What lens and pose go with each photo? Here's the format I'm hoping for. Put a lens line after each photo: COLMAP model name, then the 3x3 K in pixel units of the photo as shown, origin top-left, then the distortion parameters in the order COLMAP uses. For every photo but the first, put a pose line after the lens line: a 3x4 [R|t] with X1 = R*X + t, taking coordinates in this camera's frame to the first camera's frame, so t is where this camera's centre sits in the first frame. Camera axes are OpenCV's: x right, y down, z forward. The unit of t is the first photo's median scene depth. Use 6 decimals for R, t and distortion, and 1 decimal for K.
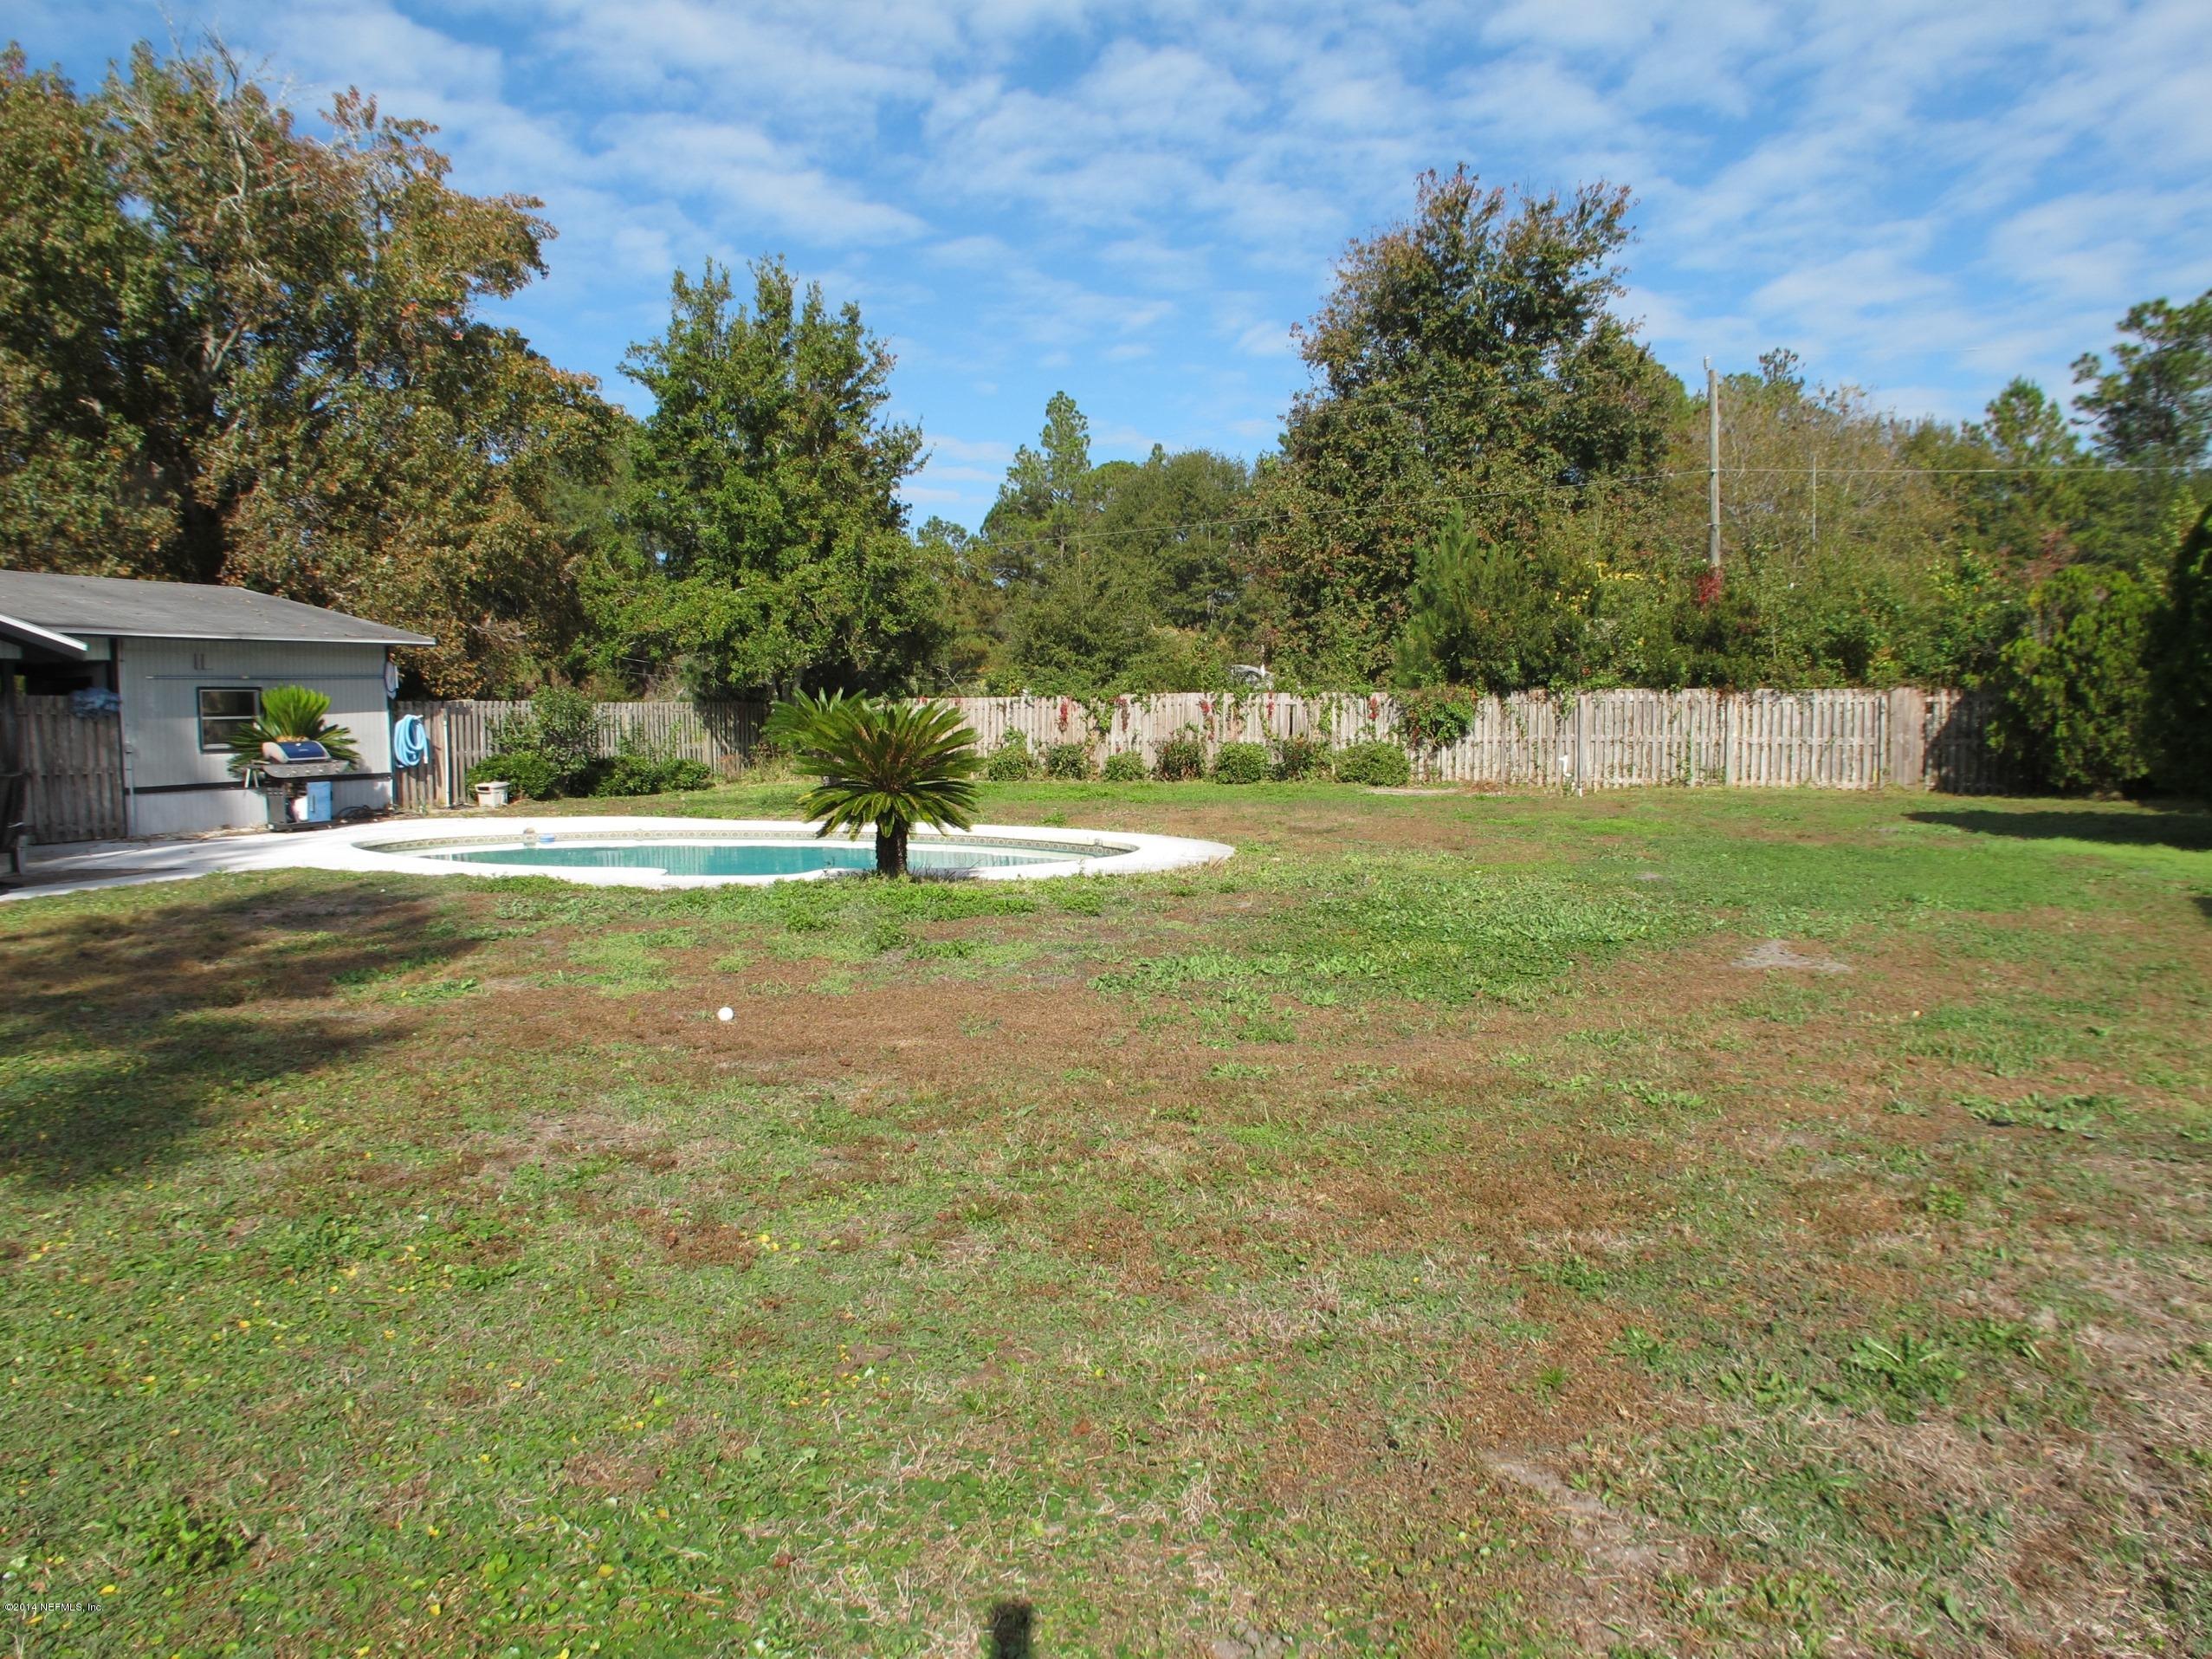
lens RADIAL K [[1455.2, 0, 1104.3], [0, 1455.2, 799.5], [0, 0, 1]] dist [-0.136236, 0.084961]
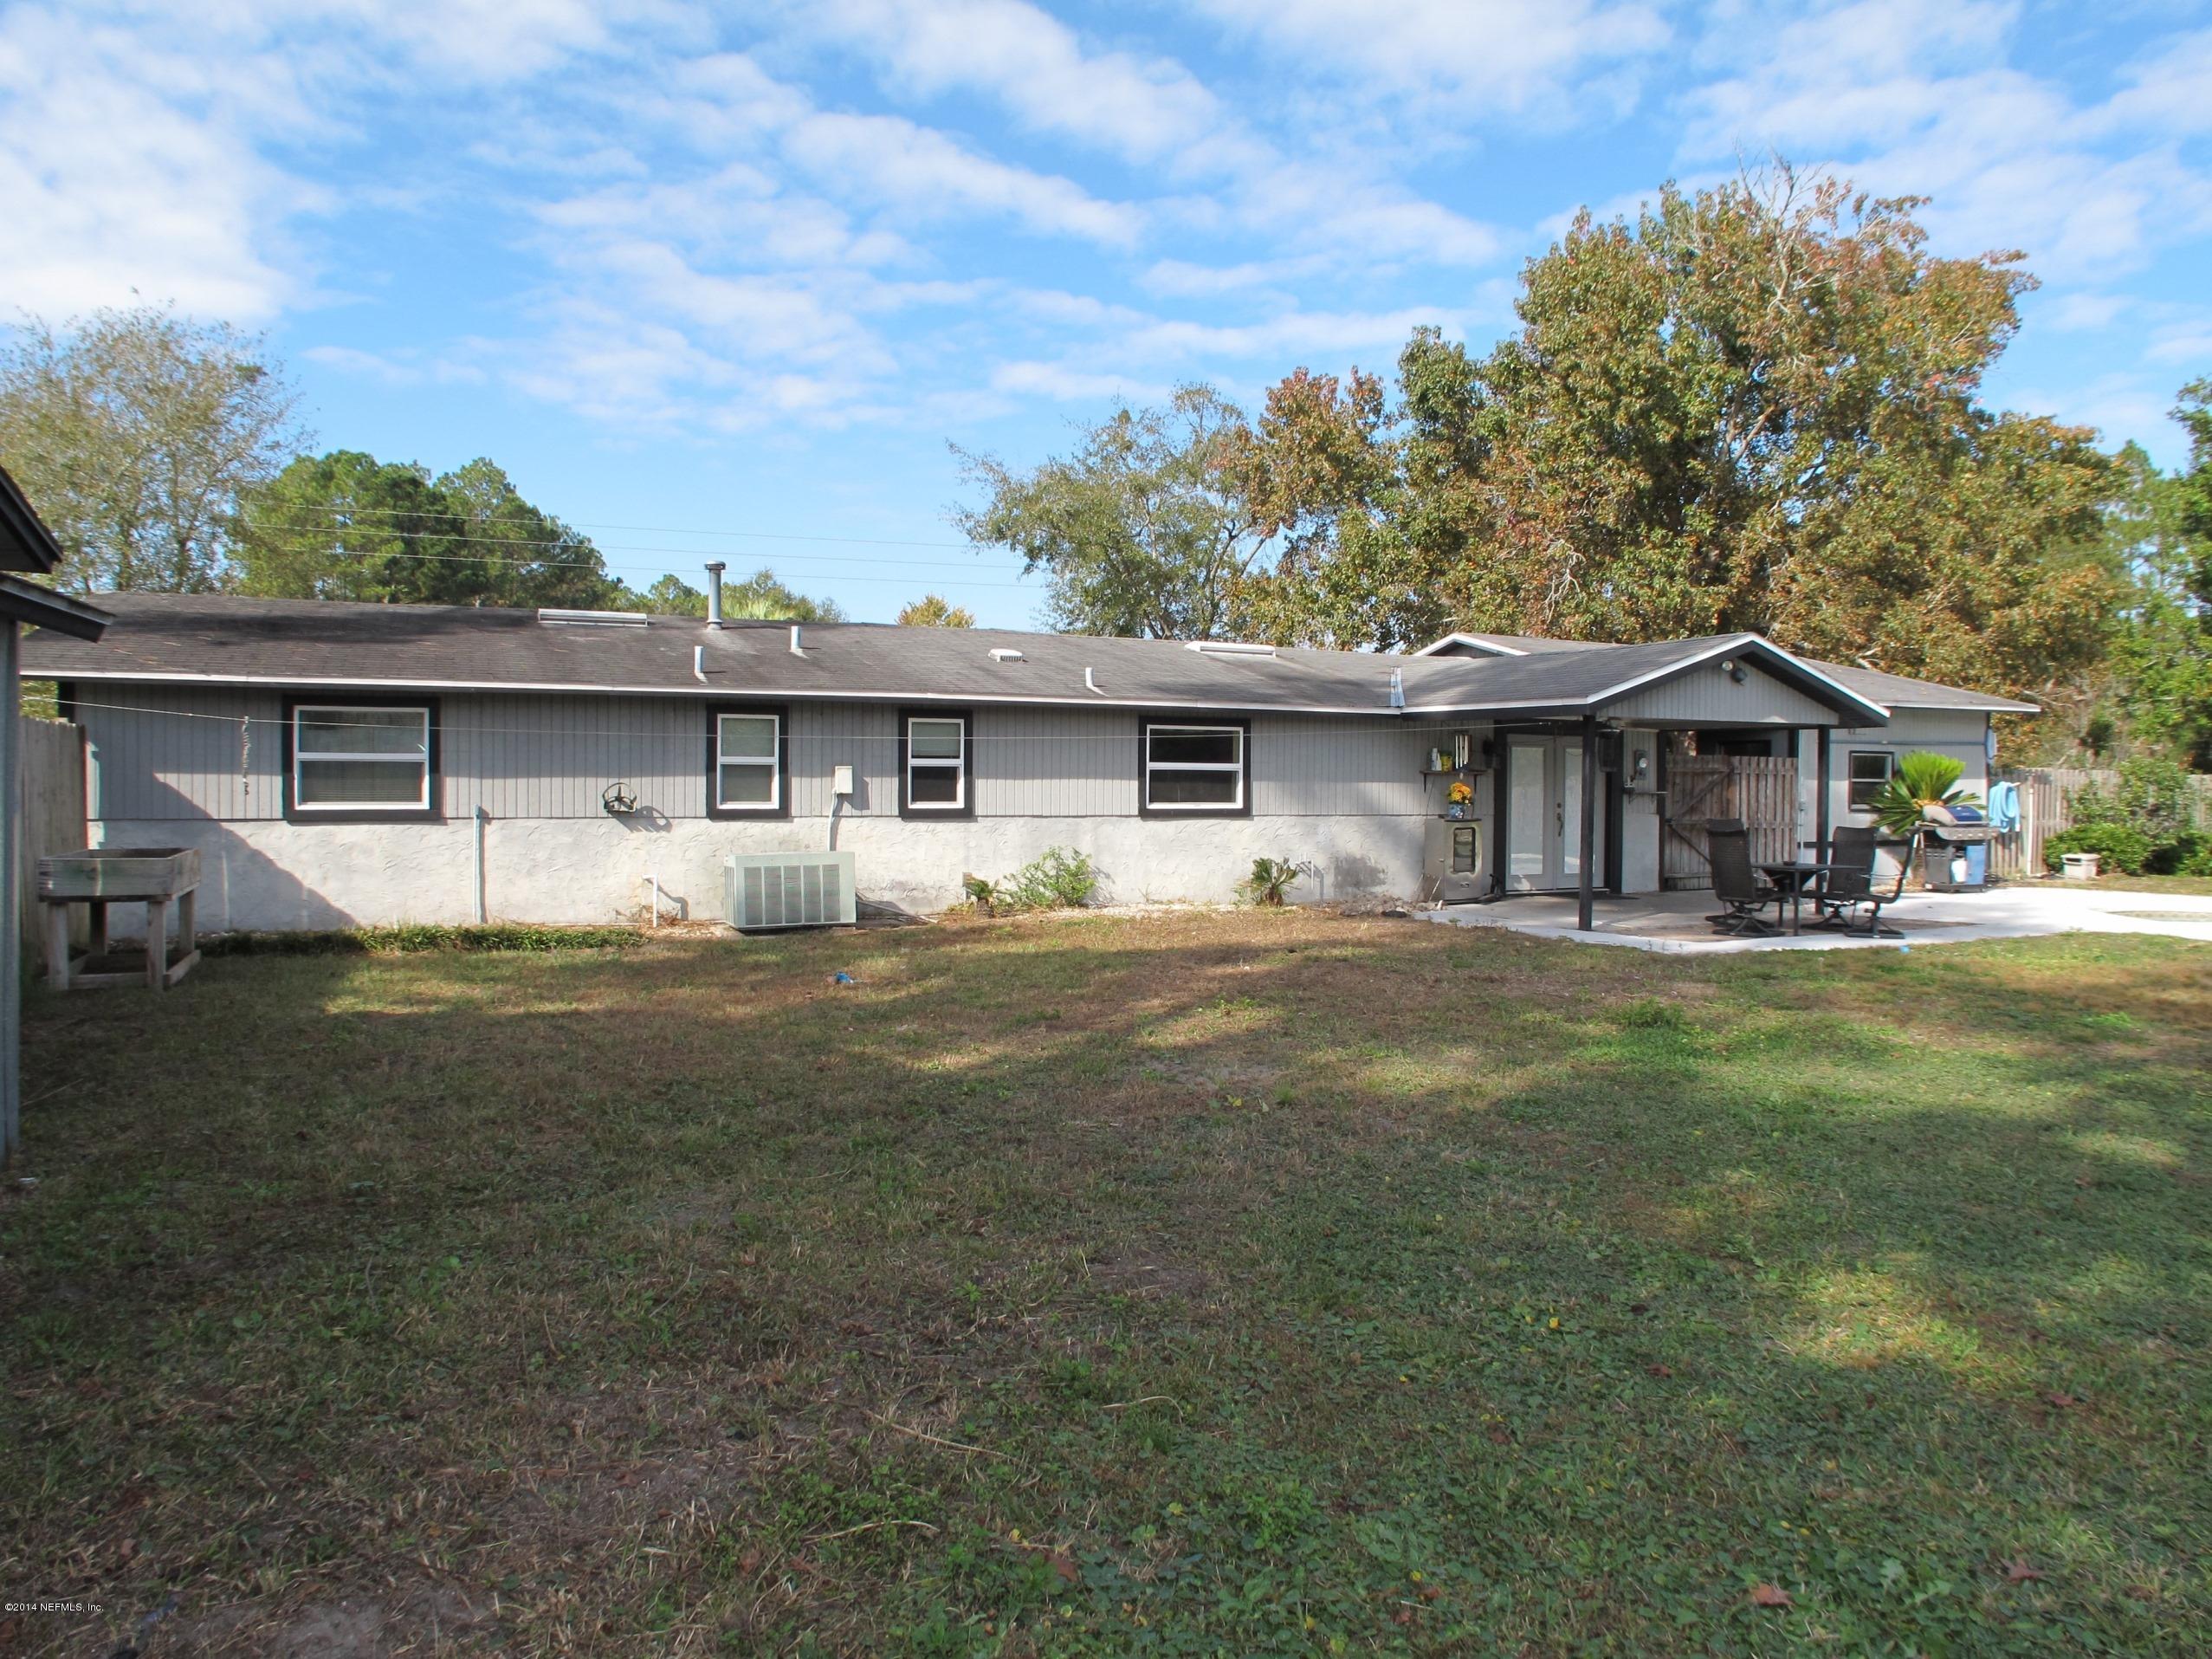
lens RADIAL K [[1455.2, 0, 1104.3], [0, 1455.2, 799.5], [0, 0, 1]] dist [-0.136236, 0.084961]
pose [[0.713545, 0.031059, -0.699920, -0.253749], [-0.063413, 0.997779, -0.020371, 0.012706], [0.697734, 0.058920, 0.713930, -0.143836]]
